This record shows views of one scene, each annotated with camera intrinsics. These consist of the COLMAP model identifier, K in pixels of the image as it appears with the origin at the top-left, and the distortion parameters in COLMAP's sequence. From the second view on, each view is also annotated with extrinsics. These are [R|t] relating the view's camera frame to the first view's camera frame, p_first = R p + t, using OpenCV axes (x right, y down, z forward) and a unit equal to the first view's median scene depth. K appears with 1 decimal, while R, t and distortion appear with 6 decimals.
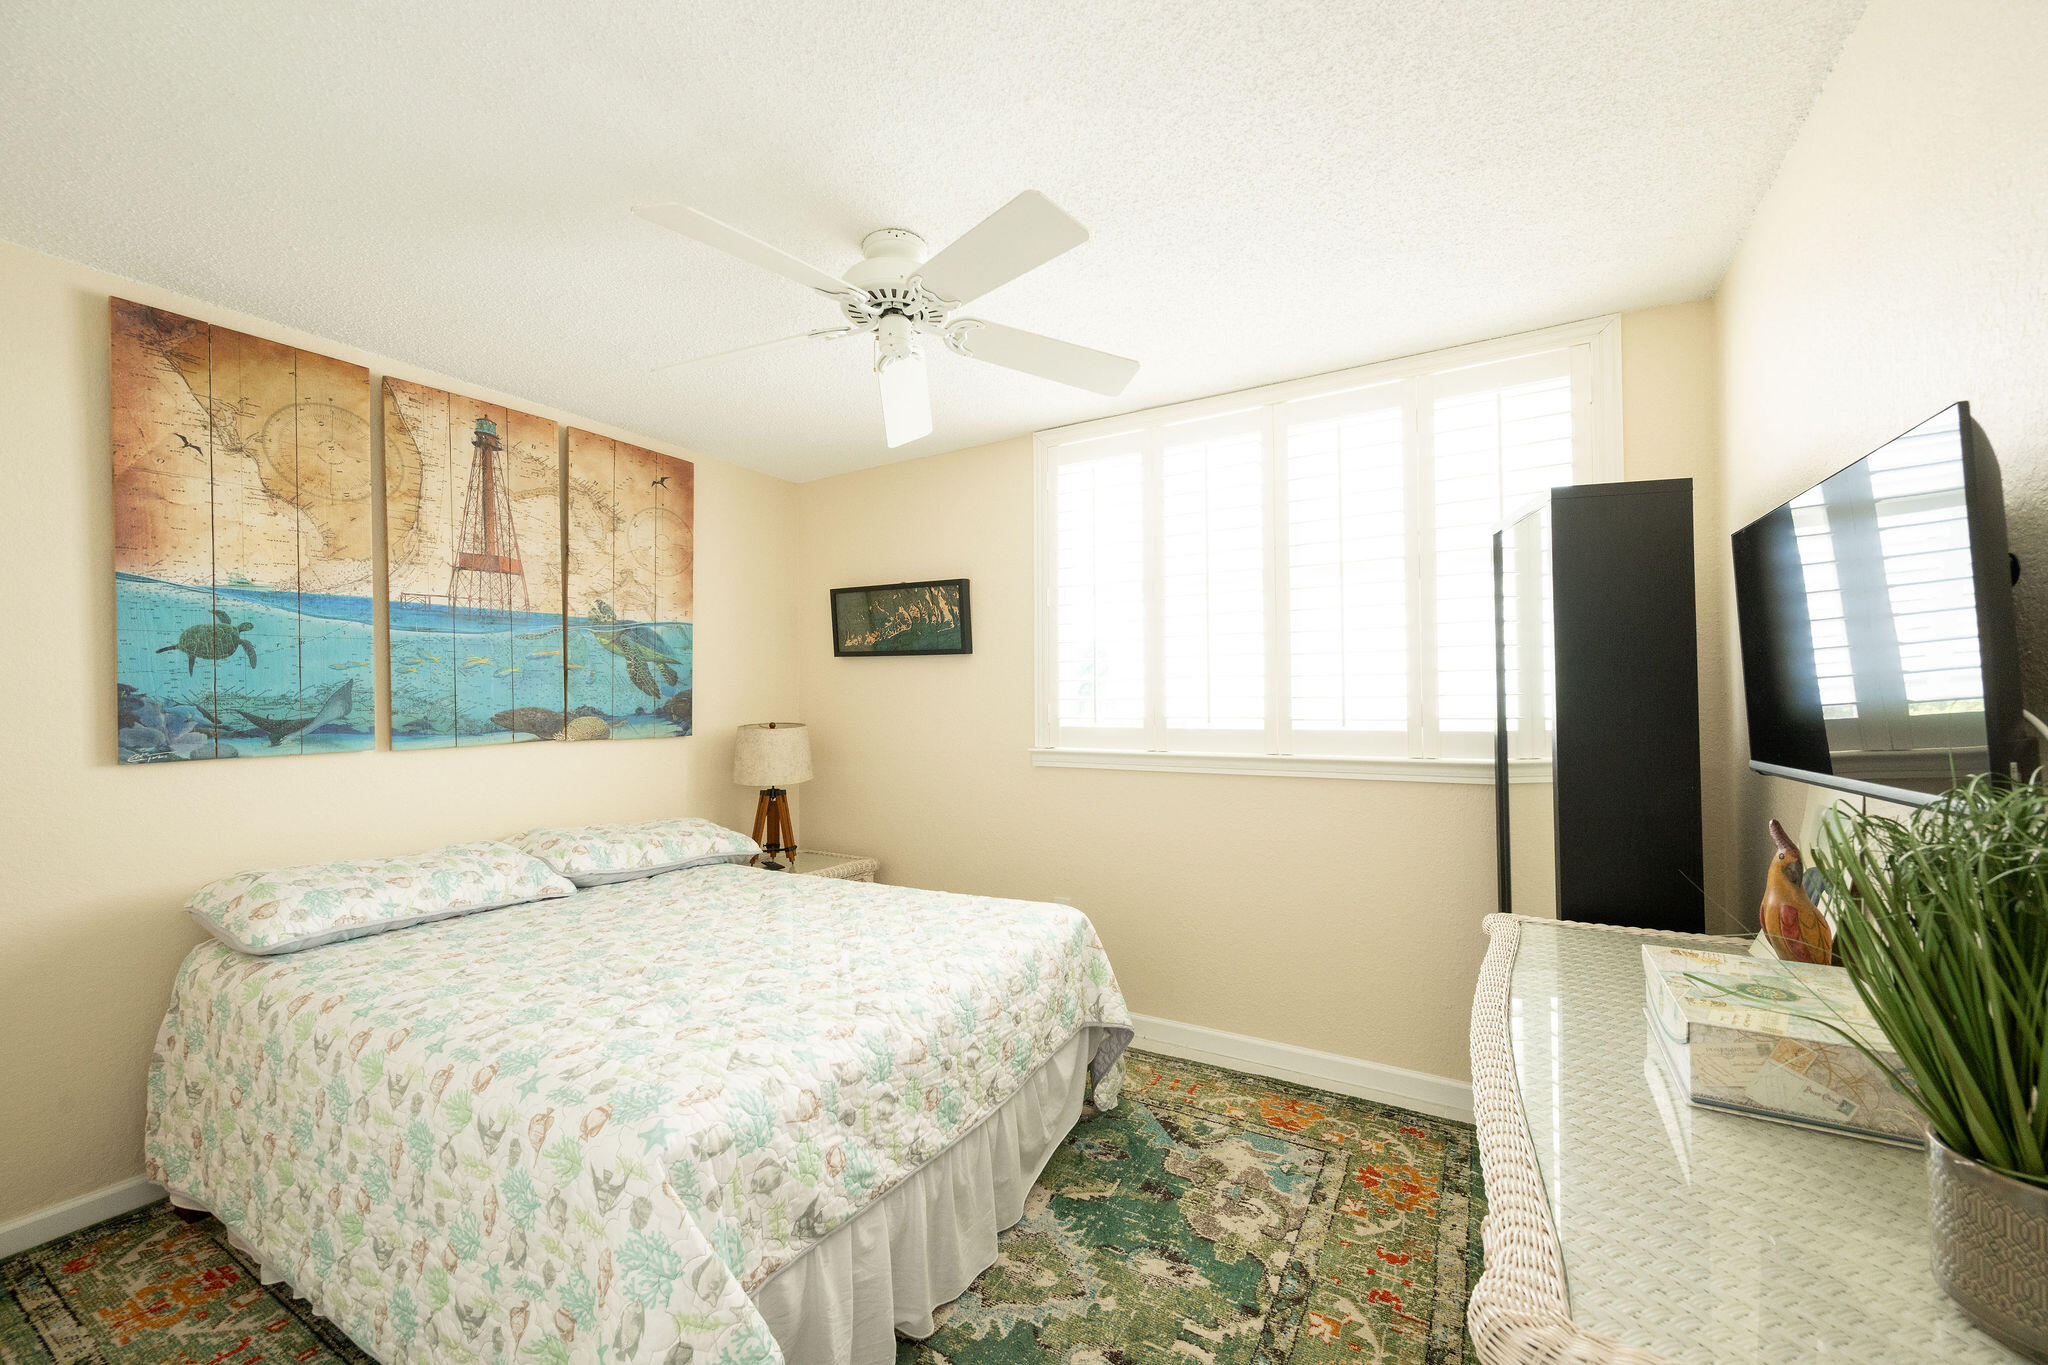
lens RADIAL K [[805.5, 0, 1023.5], [0, 805.5, 698.3], [0, 0, 1]] dist [0.000191, 0.000152]
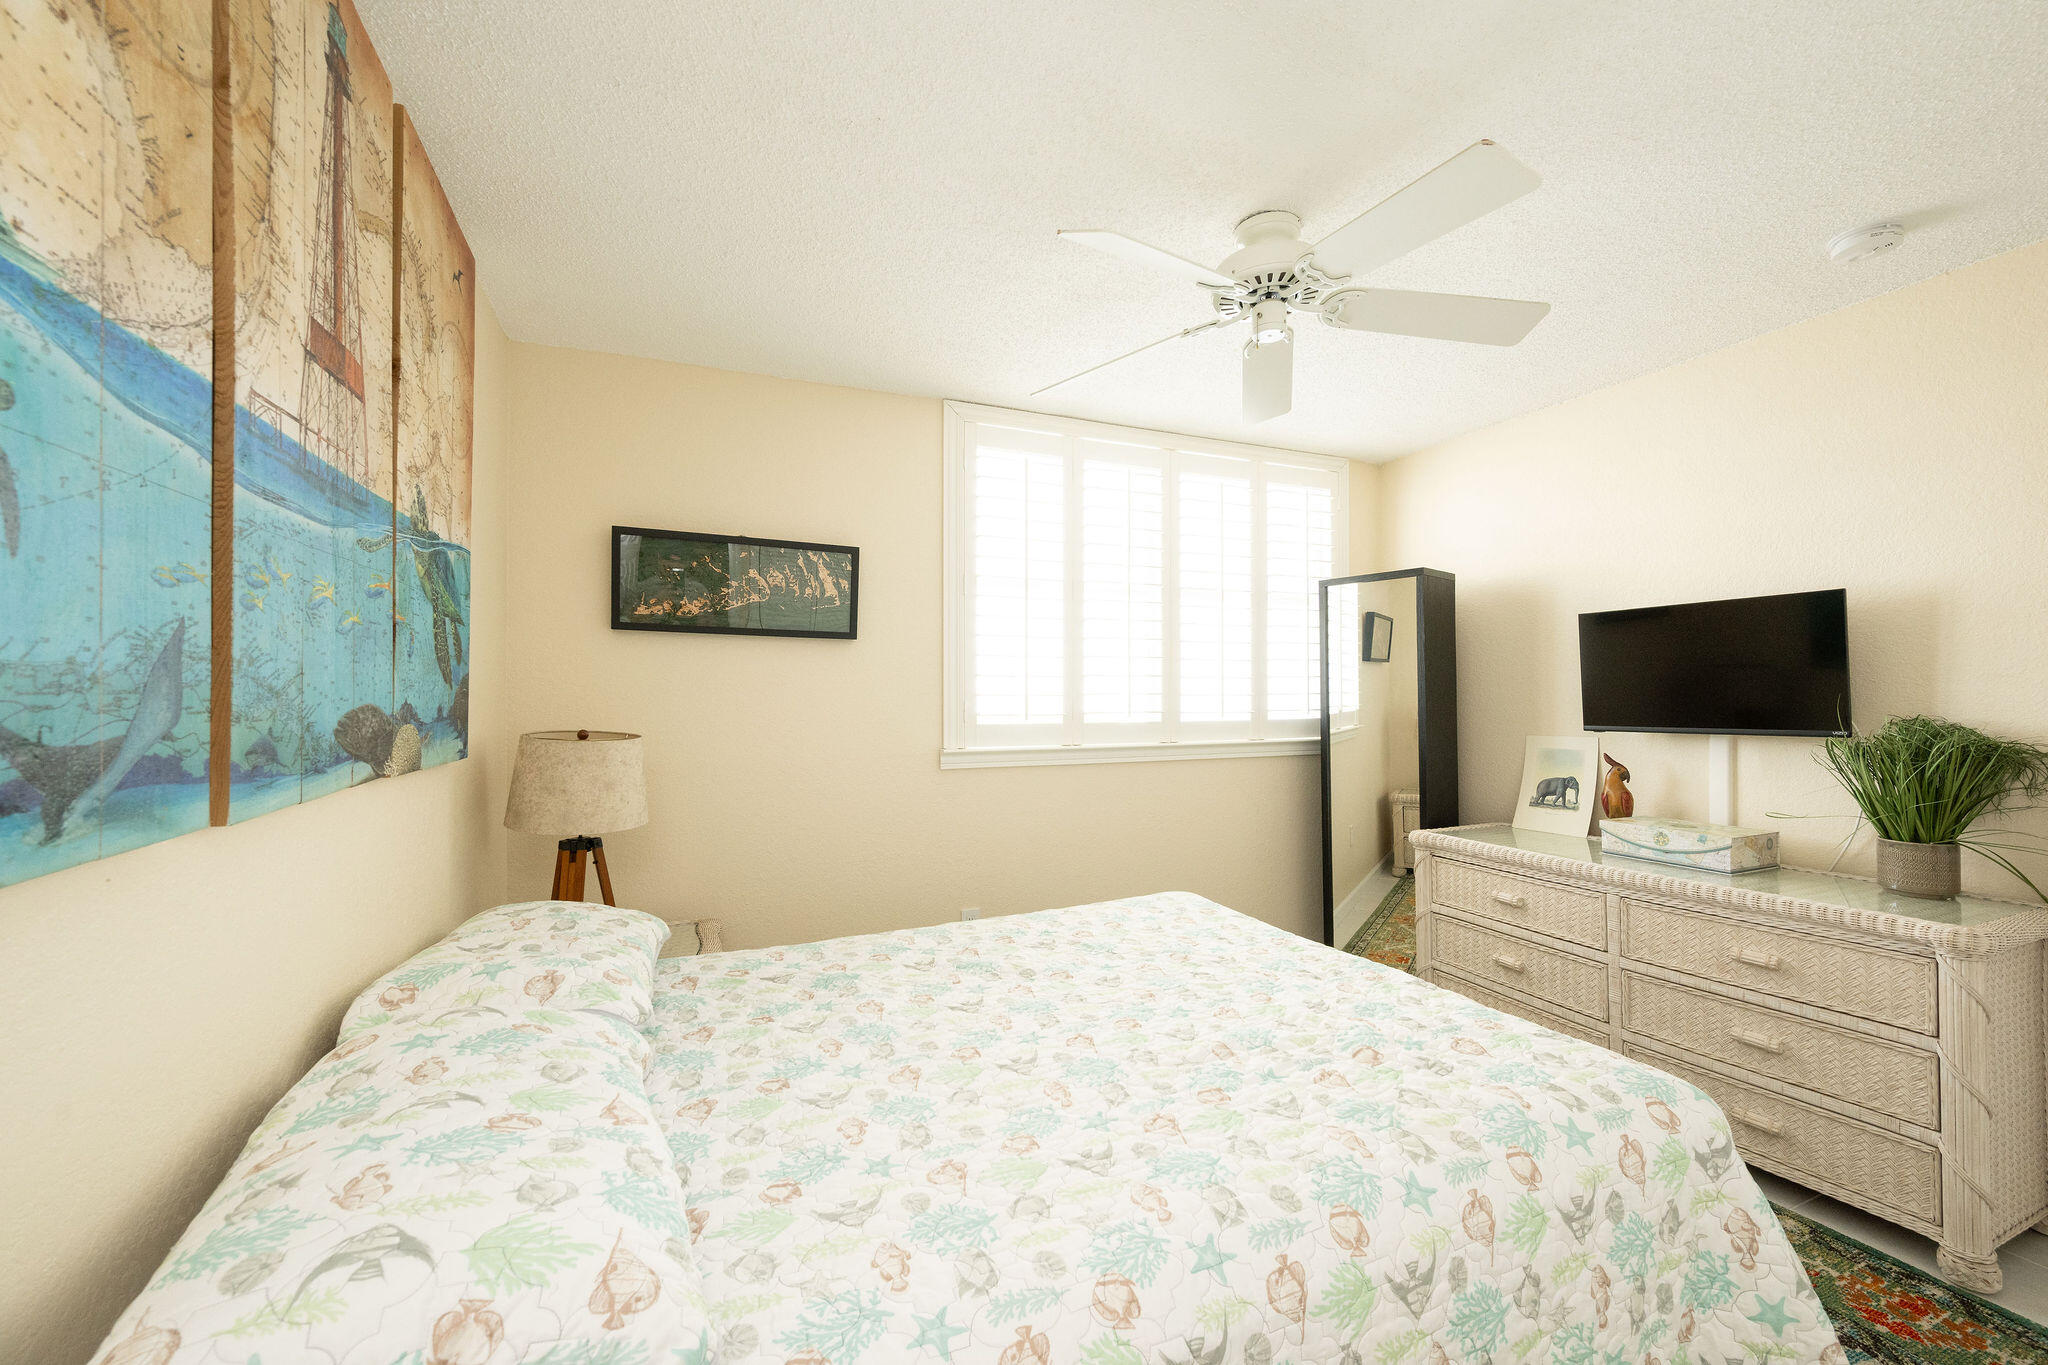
lens RADIAL K [[805.5, 0, 1052.7], [0, 805.5, 693.1], [0, 0, 1]] dist [0.000191, 0.000152]
pose [[0.585152, 0.009636, 0.810867, -0.690978], [-0.002786, 0.999947, -0.009872, 0.007882], [-0.810919, 0.003517, 0.585148, 0.400663]]
